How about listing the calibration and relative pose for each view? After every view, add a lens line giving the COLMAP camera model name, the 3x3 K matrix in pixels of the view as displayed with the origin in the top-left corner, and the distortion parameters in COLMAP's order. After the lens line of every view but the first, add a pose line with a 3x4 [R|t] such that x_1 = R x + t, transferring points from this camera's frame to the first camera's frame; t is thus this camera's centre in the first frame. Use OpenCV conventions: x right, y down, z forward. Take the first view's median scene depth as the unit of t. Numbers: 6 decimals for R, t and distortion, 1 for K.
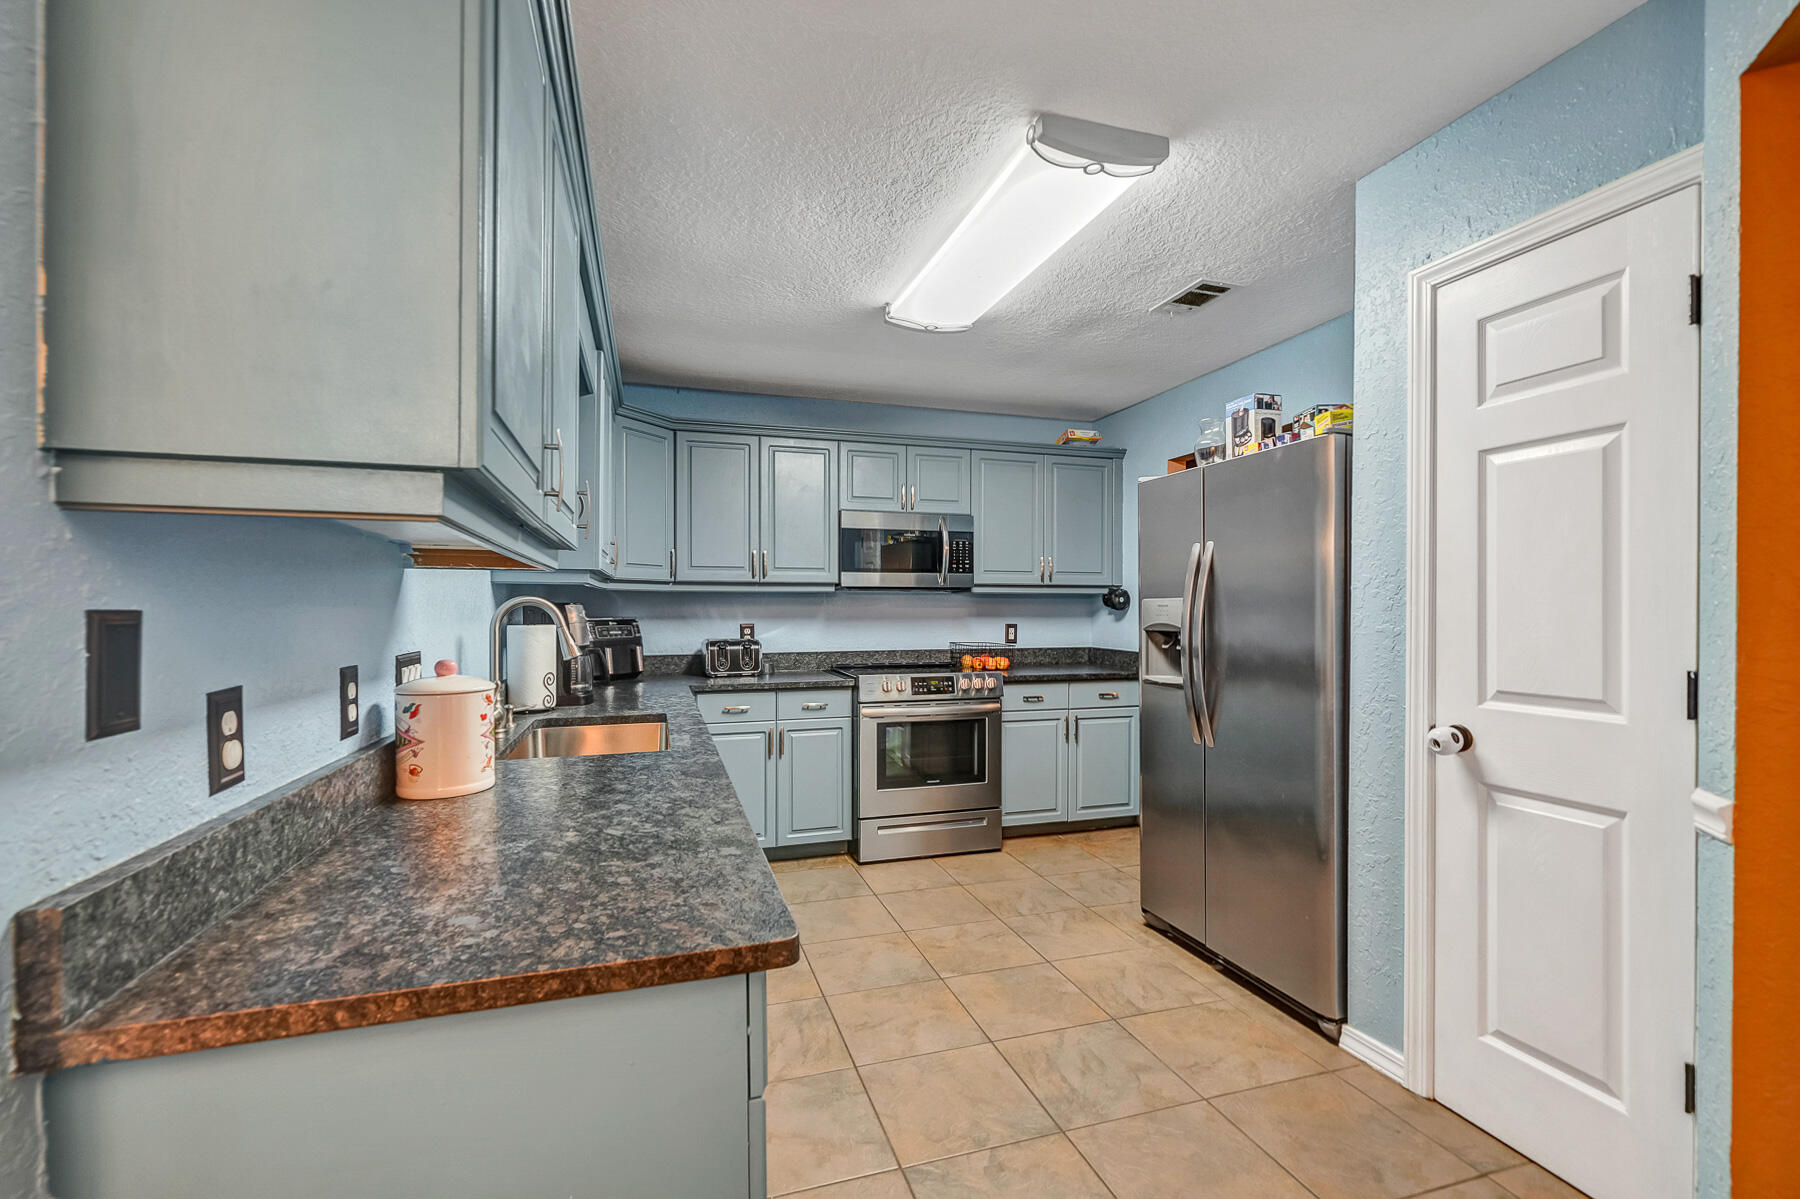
lens RADIAL K [[772.9, 0, 885.6], [0, 772.9, 605.2], [0, 0, 1]] dist [0.003284, 0.000591]
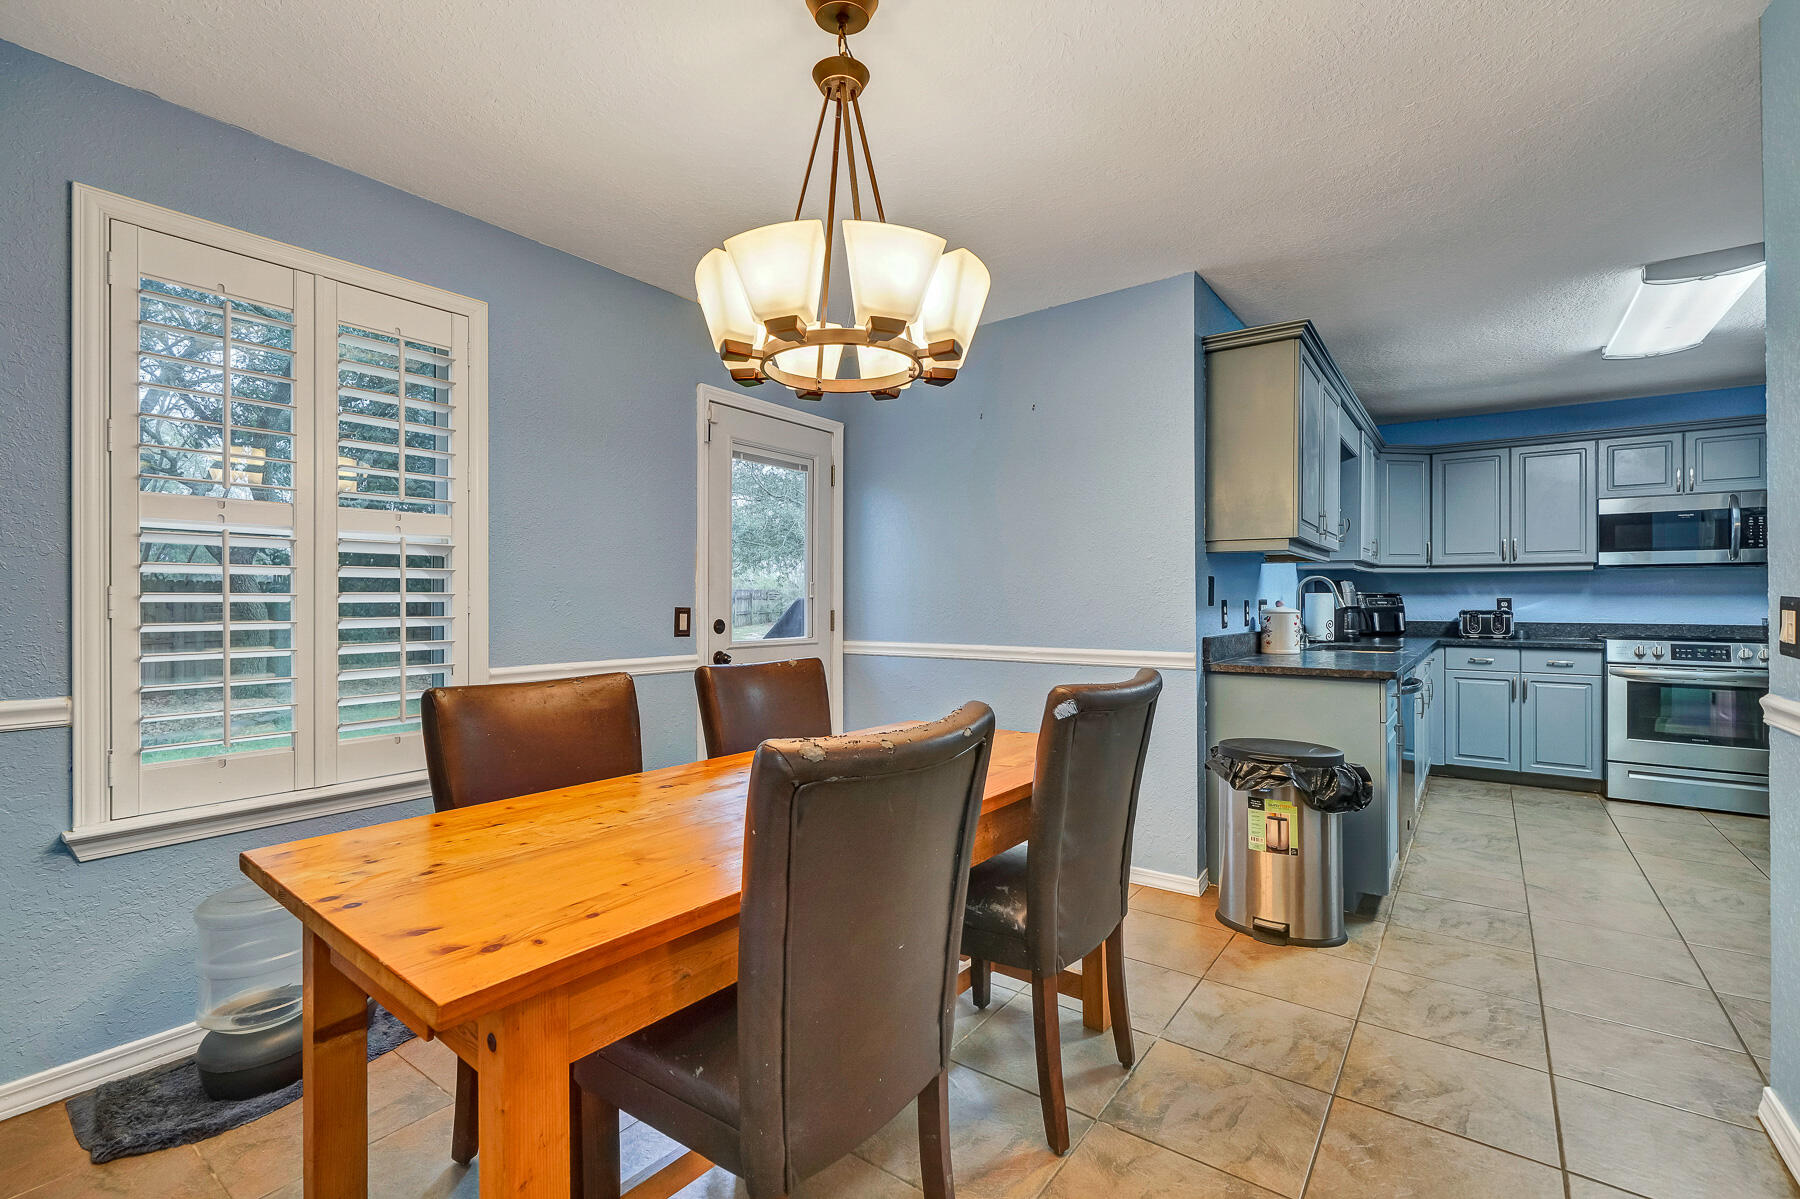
lens RADIAL K [[782.6, 0, 894.9], [0, 782.6, 601.0], [0, 0, 1]] dist [0.000641, 0.000024]
pose [[0.589841, 0.003054, -0.807514, 0.288092], [0.001690, 0.999986, 0.005016, 0.023185], [0.807518, -0.004323, 0.589827, -0.582486]]
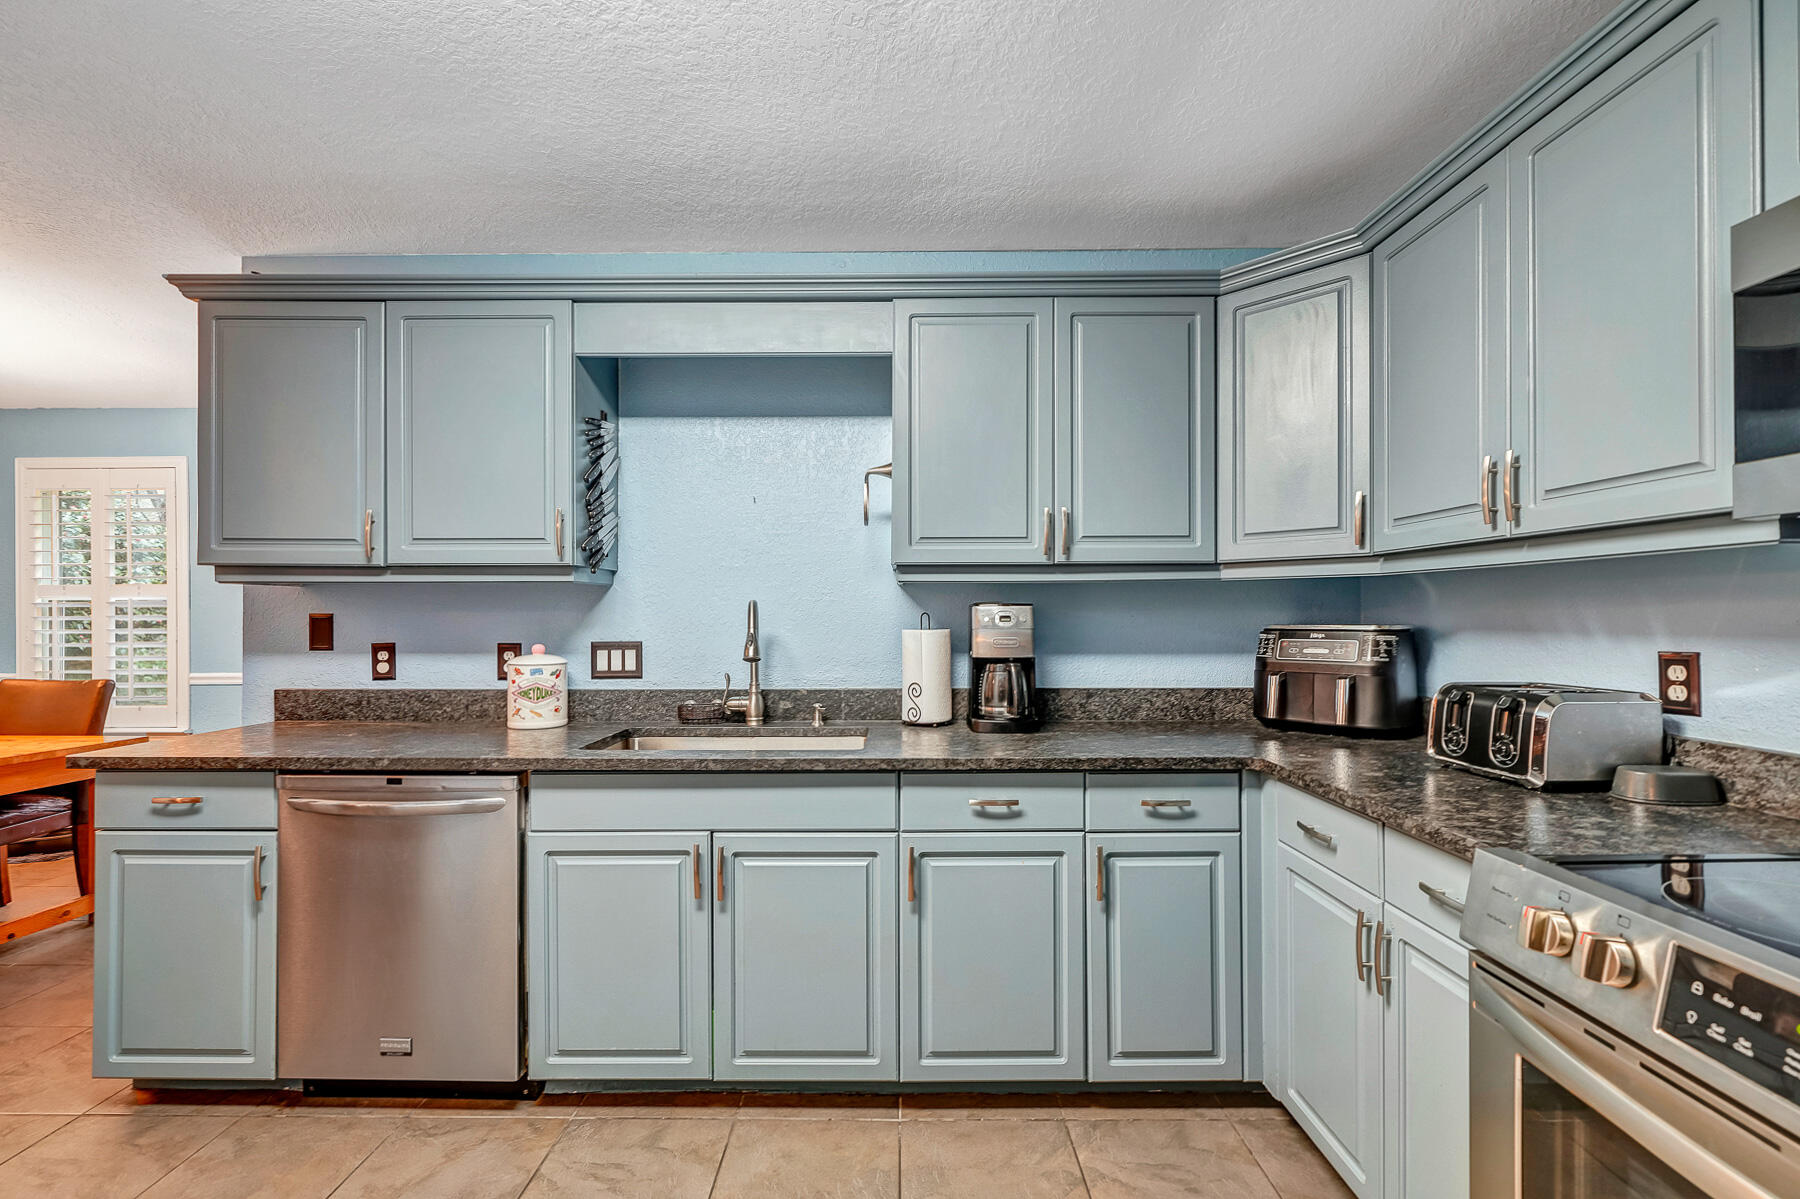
lens RADIAL K [[772.9, 0, 885.6], [0, 772.9, 605.2], [0, 0, 1]] dist [0.003284, 0.000591]
pose [[-0.304426, -0.005817, -0.952518, 0.294983], [0.007695, 0.999934, -0.008566, 0.003681], [0.952505, -0.009937, -0.304361, 0.871371]]
